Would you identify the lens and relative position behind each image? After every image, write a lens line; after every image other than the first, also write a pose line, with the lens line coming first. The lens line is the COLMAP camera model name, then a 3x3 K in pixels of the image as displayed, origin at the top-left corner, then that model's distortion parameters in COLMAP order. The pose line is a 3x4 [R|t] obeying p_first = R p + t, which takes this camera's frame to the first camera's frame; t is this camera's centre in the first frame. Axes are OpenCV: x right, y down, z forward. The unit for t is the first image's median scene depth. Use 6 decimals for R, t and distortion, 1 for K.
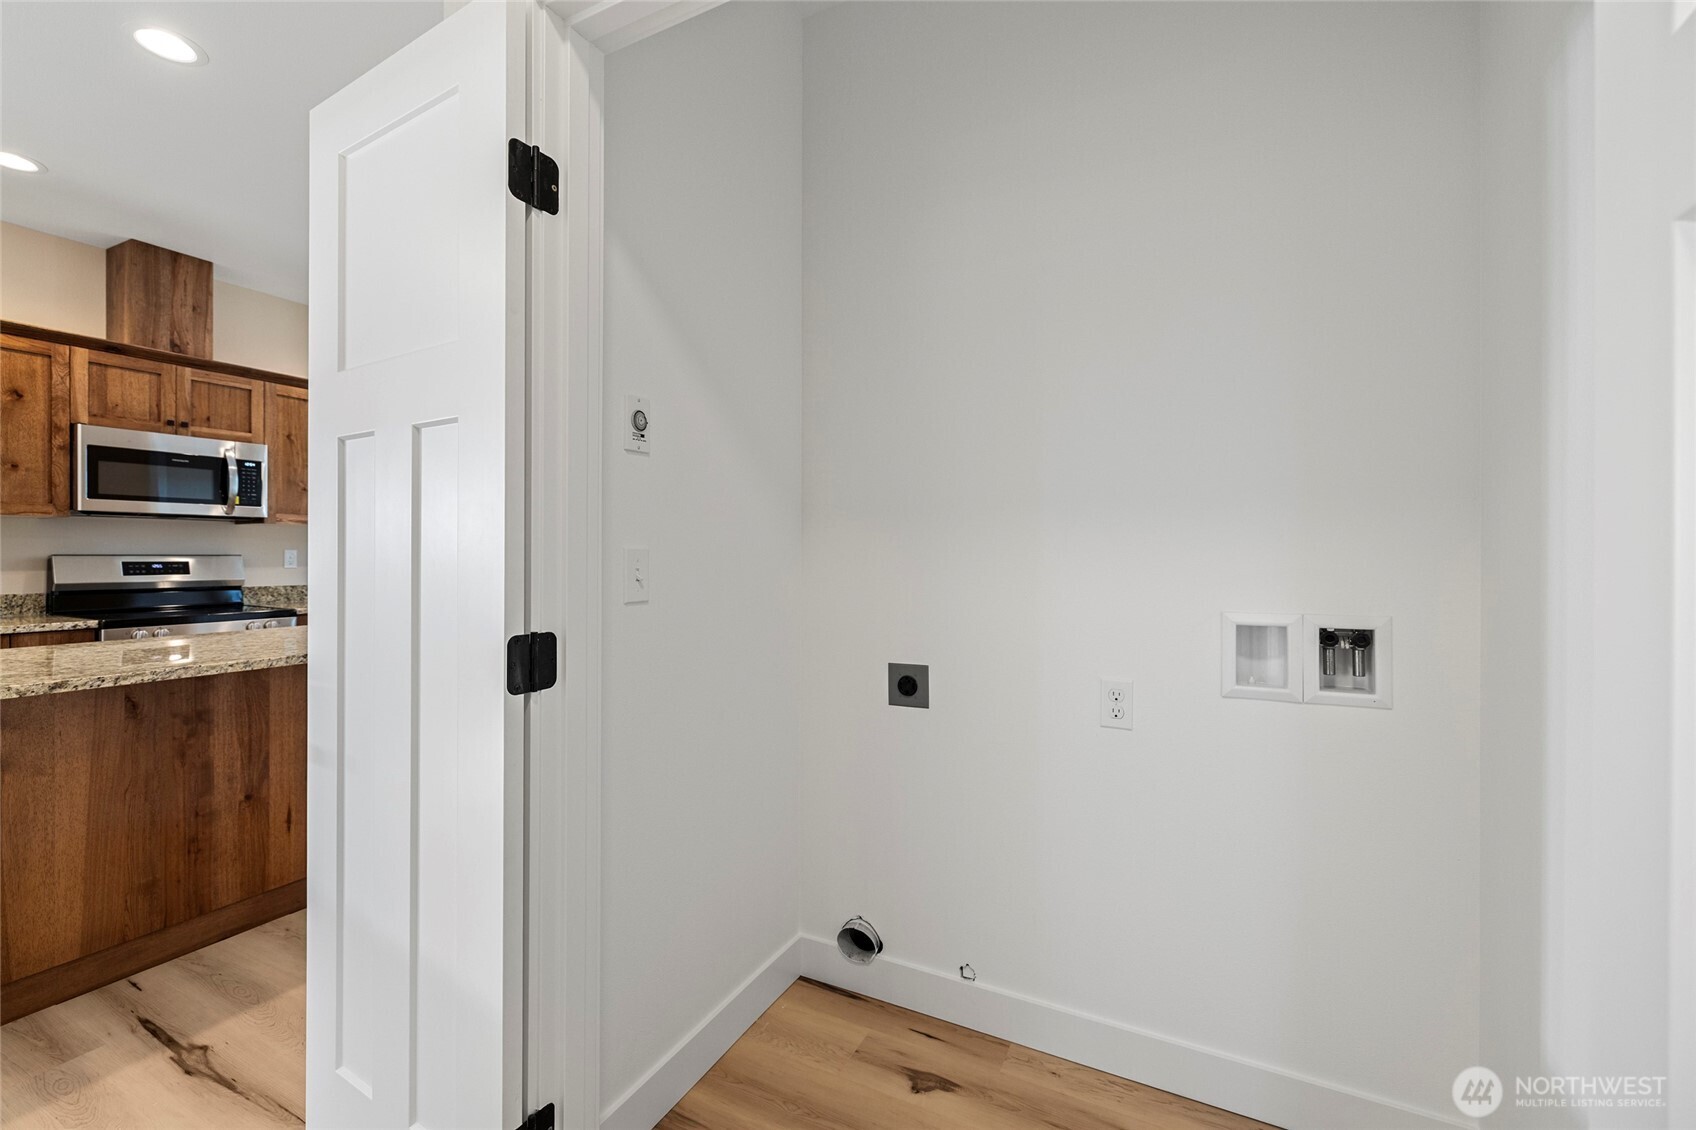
lens RADIAL K [[718.4, 0, 836.6], [0, 718.4, 555.0], [0, 0, 1]] dist [0.000421, 0.000221]
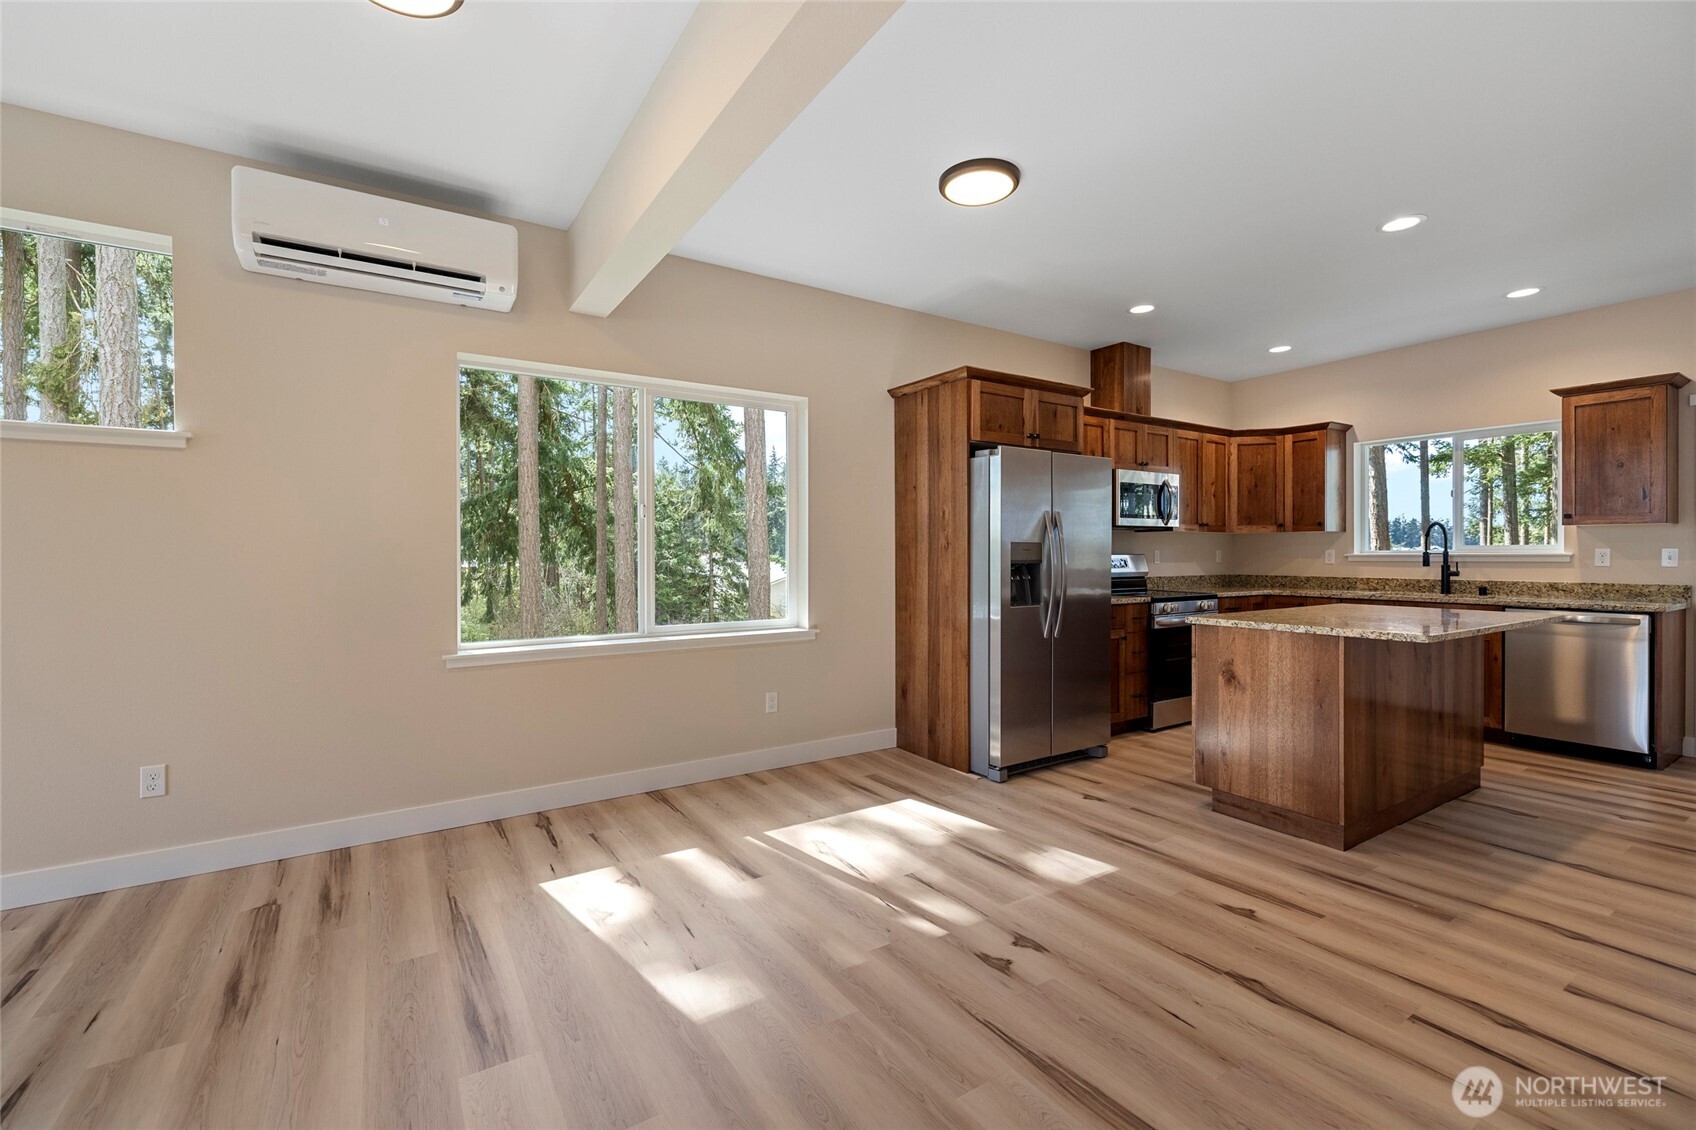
lens RADIAL K [[718.4, 0, 836.6], [0, 718.4, 555.0], [0, 0, 1]] dist [0.000421, 0.000221]
pose [[0.866469, -0.004509, -0.499210, -0.738021], [0.005428, 0.999985, 0.000389, -0.002211], [0.499201, -0.003047, 0.866481, -0.575055]]
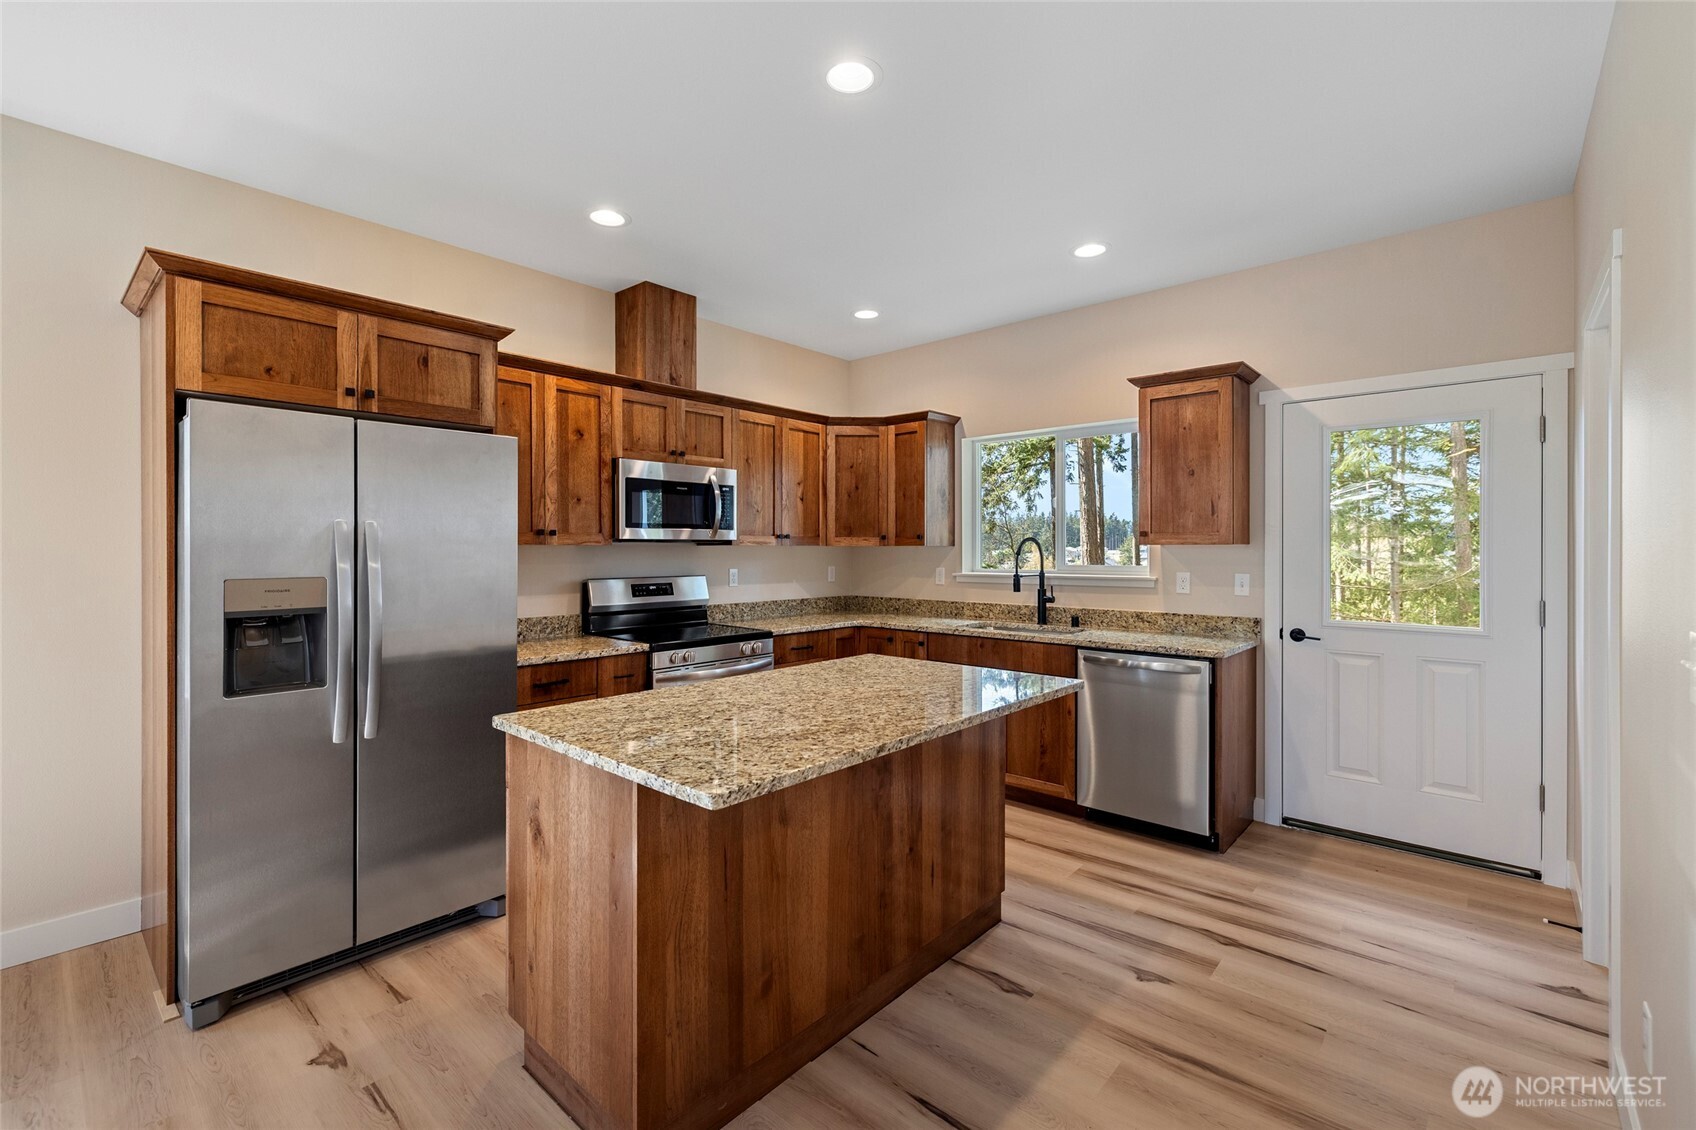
lens RADIAL K [[733.5, 0, 842.5], [0, 733.5, 550.7], [0, 0, 1]] dist [0.002709, 0.000031]
pose [[0.969747, -0.003927, -0.244083, -0.426065], [0.004118, 0.999991, 0.000275, -0.039760], [0.244079, -0.001272, 0.969754, 0.018845]]
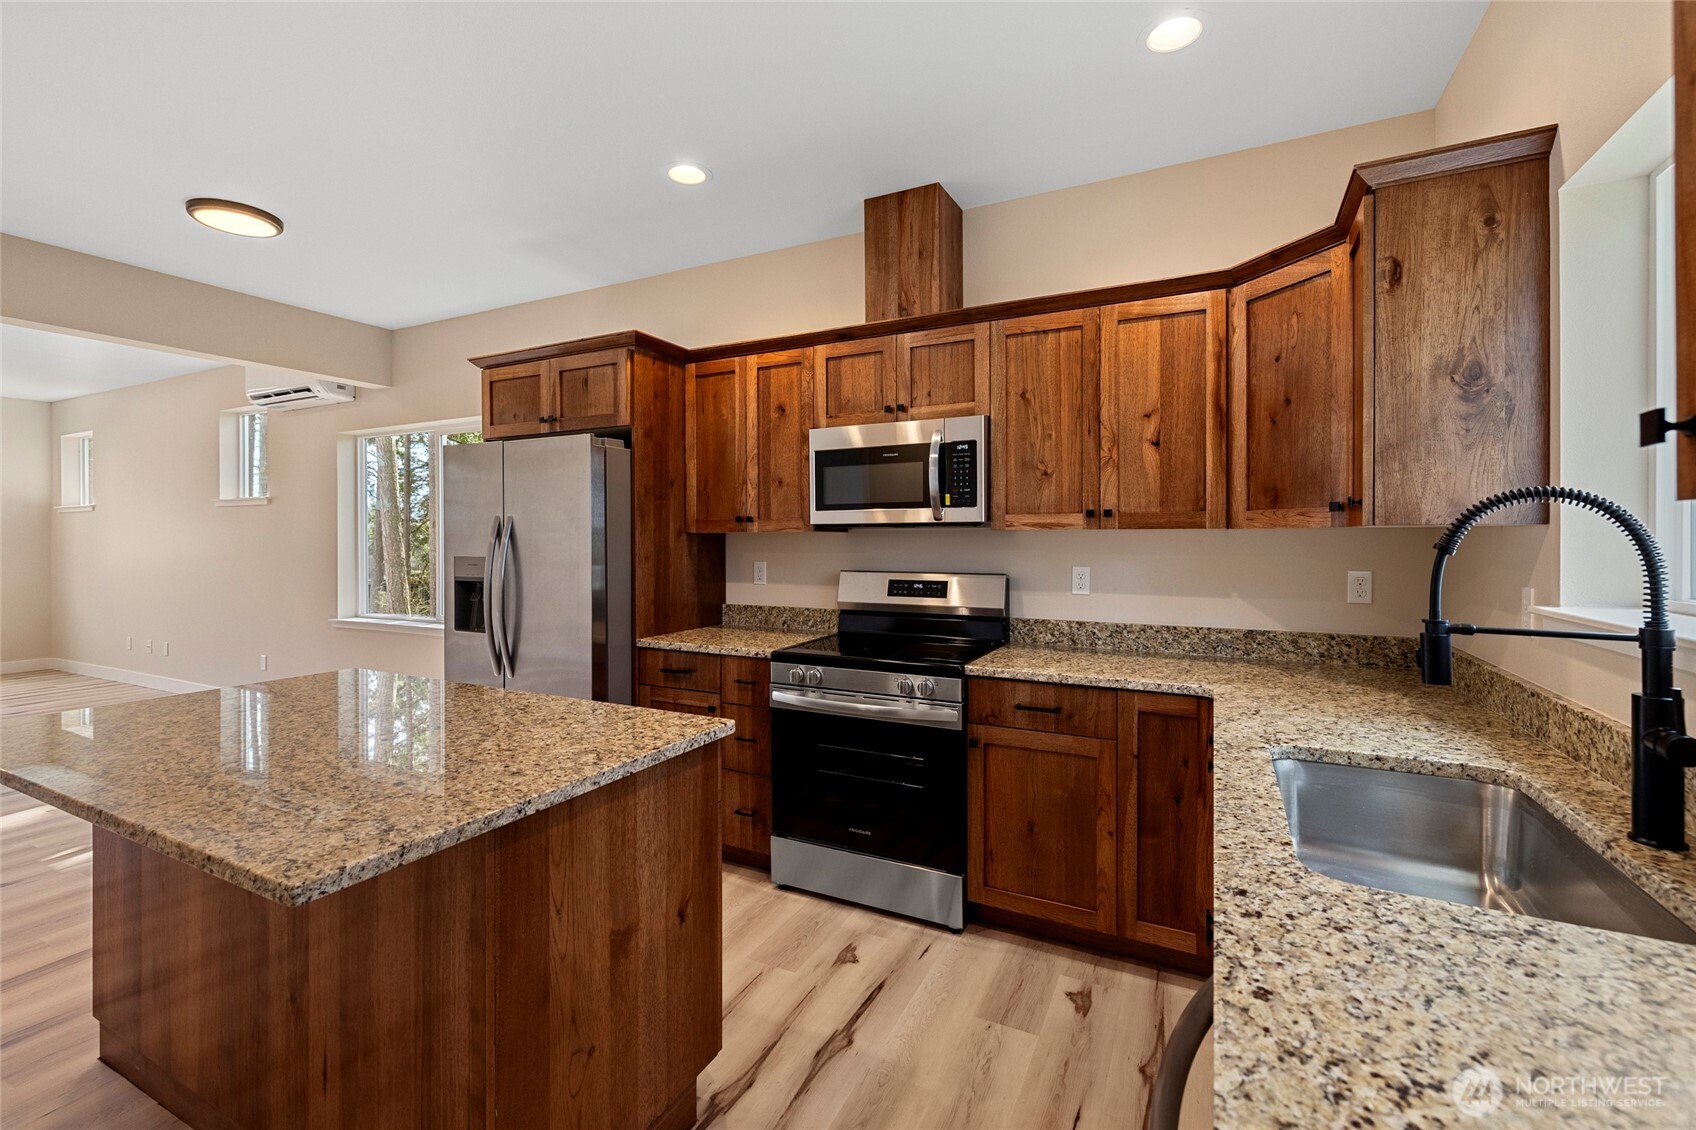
lens RADIAL K [[733.8, 0, 836.2], [0, 733.8, 541.9], [0, 0, 1]] dist [0.002127, 0.000134]
pose [[0.006944, 0.001144, -0.999975, -0.113336], [0.001067, 0.999999, 0.001151, -0.037325], [0.999975, -0.001075, 0.006942, 0.938365]]
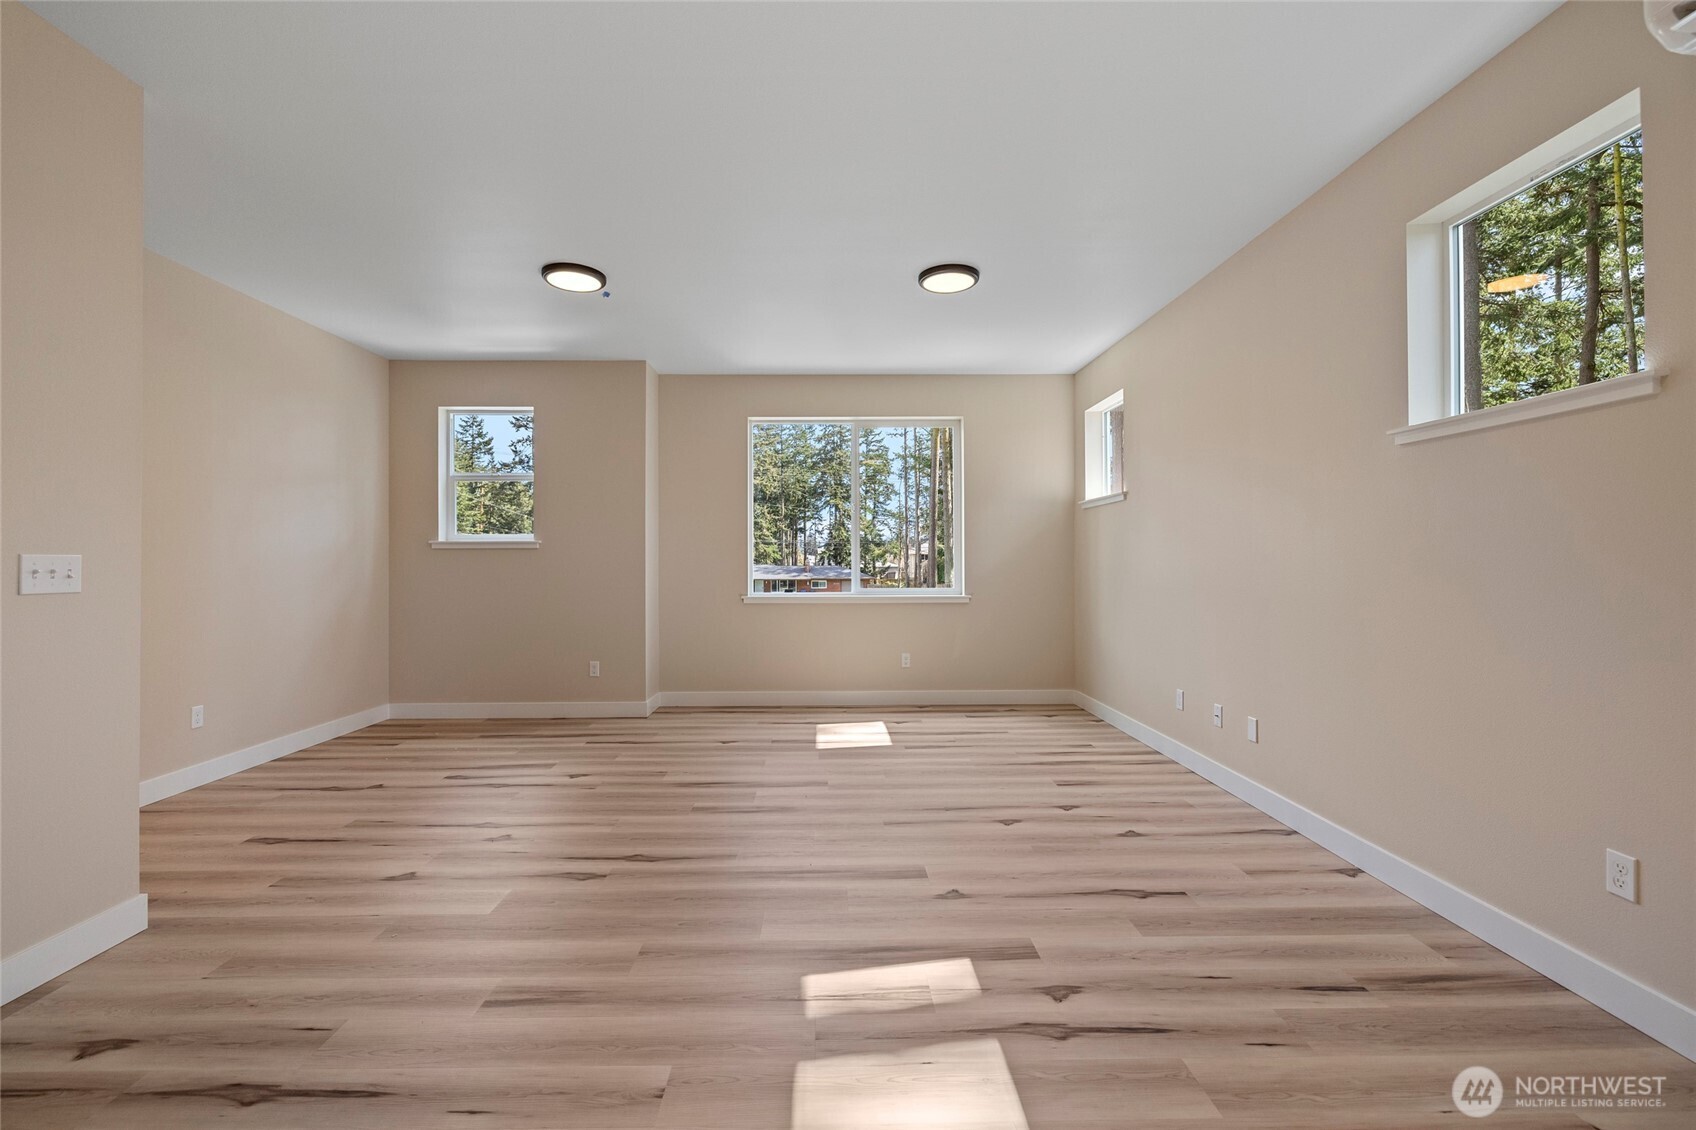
lens RADIAL K [[708.3, 0, 837.4], [0, 708.3, 560.3], [0, 0, 1]] dist [-0.003049, 0.000324]
pose [[-0.879571, -0.000467, -0.475767, -0.971162], [0.000477, 0.999998, -0.001863, -0.001319], [0.475767, -0.001865, -0.879569, -0.106200]]
